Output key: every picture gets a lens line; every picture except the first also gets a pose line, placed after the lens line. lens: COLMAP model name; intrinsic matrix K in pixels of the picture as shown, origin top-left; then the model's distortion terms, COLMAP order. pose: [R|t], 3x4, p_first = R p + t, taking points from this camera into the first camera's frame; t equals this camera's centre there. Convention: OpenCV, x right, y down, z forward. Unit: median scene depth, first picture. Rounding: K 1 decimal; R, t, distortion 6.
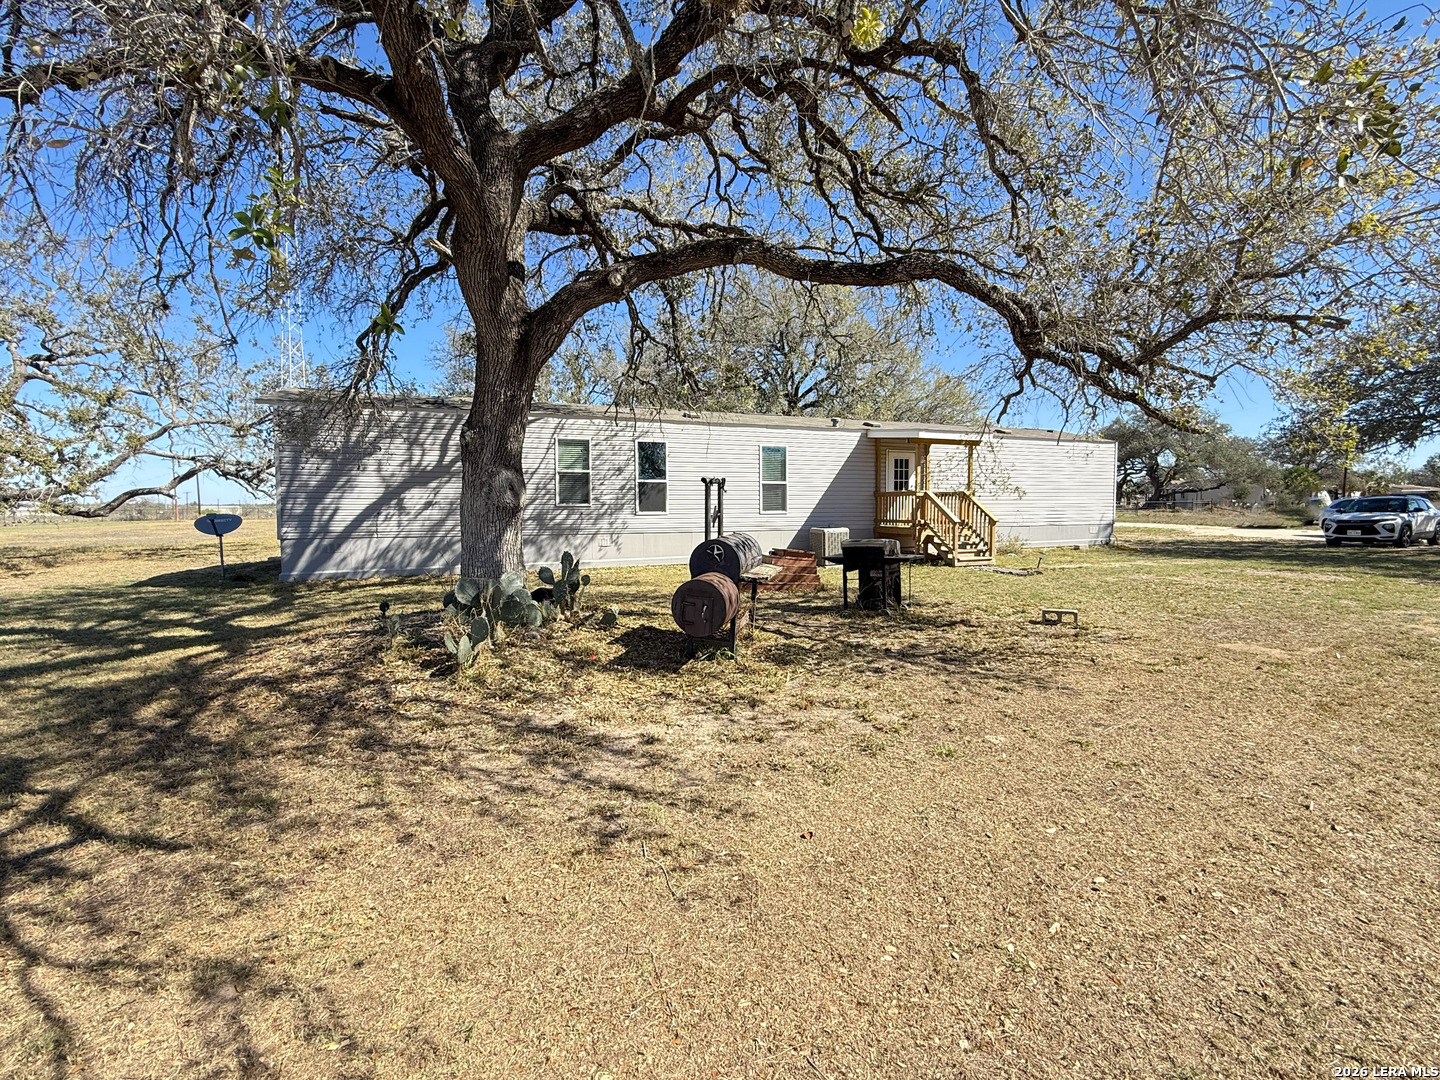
lens RADIAL K [[626.4, 0, 720.0], [0, 626.4, 540.0], [0, 0, 1]] dist [-0.010801, 0.000192]
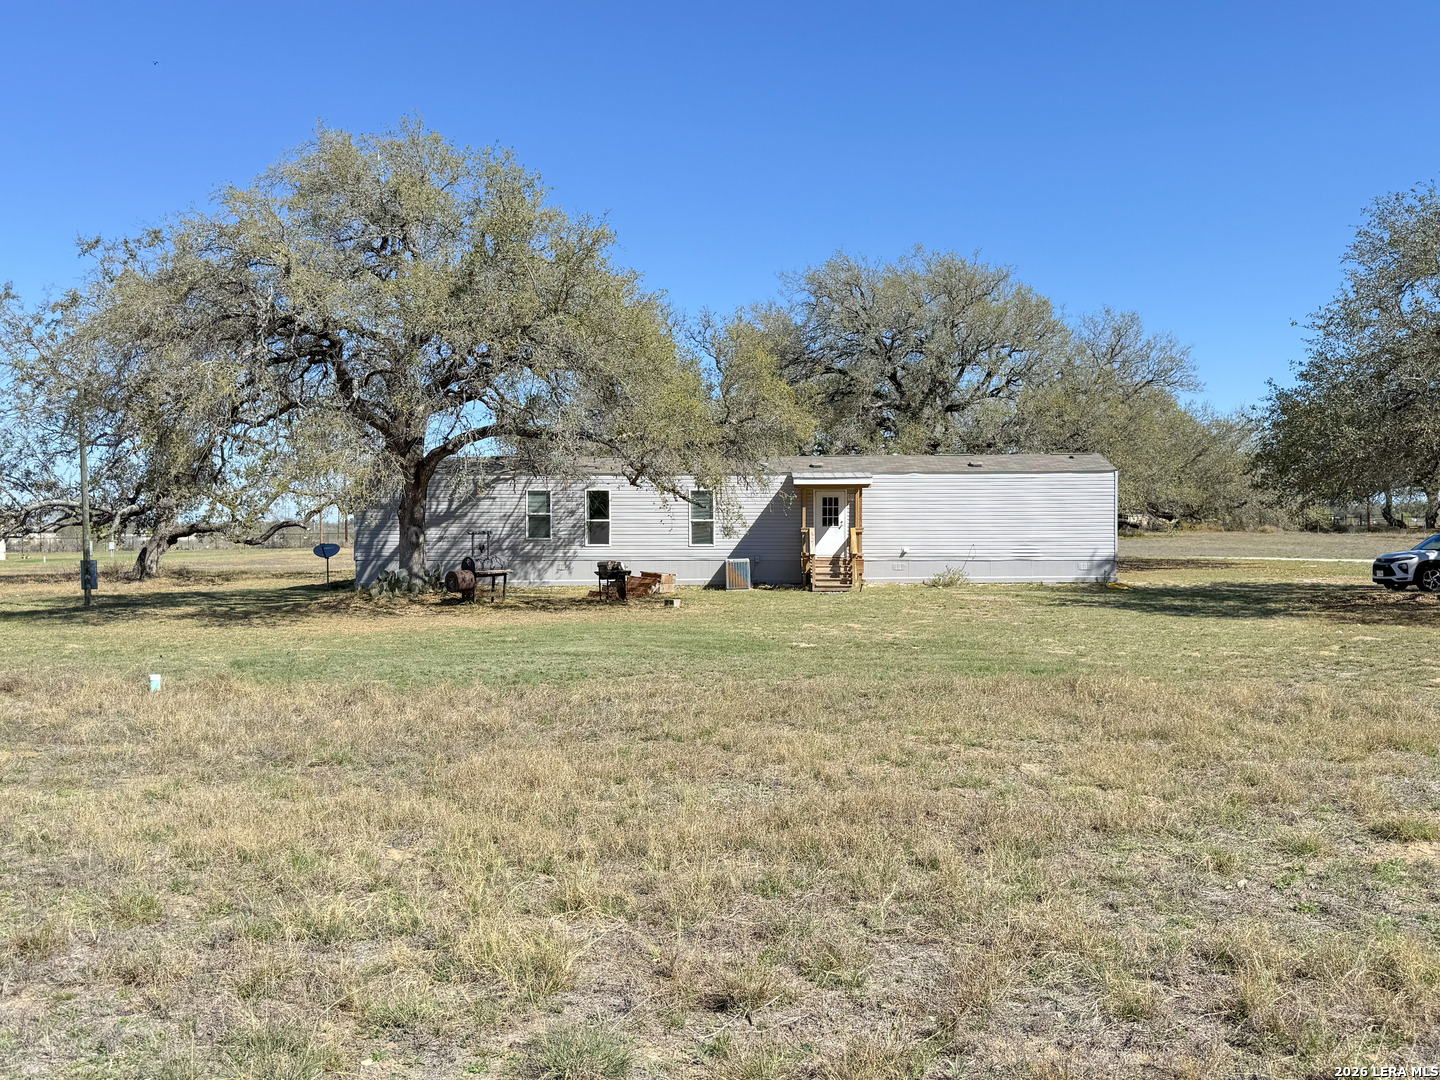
lens RADIAL K [[1257.2, 0, 720.0], [0, 1257.2, 540.0], [0, 0, 1]] dist [0.008490, 0.000986]
pose [[0.916960, 0.005423, -0.398943, 1.190743], [-0.023395, 0.998918, -0.040195, 0.045687], [0.398293, 0.046190, 0.916095, -1.310340]]
